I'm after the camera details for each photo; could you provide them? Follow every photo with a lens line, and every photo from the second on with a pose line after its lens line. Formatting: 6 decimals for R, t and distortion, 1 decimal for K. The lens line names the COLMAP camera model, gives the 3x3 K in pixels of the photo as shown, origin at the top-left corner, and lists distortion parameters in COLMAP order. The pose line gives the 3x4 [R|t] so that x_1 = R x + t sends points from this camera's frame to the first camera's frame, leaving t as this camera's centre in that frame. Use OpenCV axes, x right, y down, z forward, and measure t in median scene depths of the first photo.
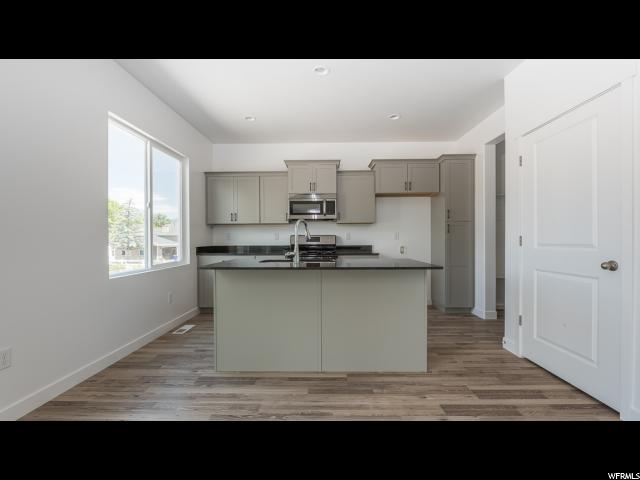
lens RADIAL K [[286.7, 0, 320.0], [0, 286.7, 240.0], [0, 0, 1]] dist [-0.002626, -0.000207]
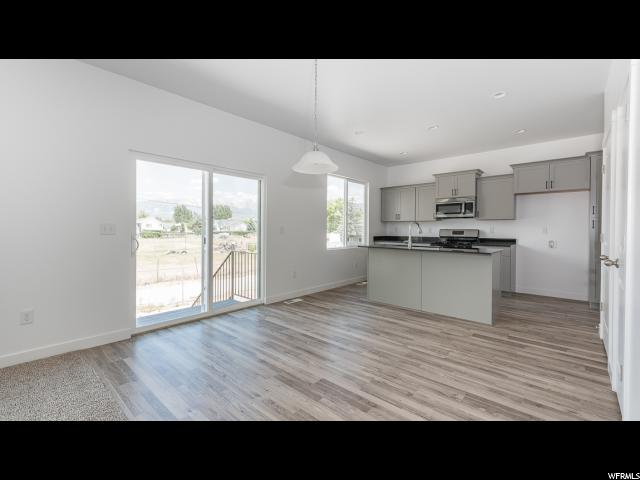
lens RADIAL K [[286.7, 0, 320.0], [0, 286.7, 240.0], [0, 0, 1]] dist [-0.002626, -0.000207]
pose [[0.757064, 0.033747, -0.652468, 0.362645], [-0.010444, 0.999163, 0.039561, -0.014227], [0.653257, -0.023136, 0.756783, -0.382135]]
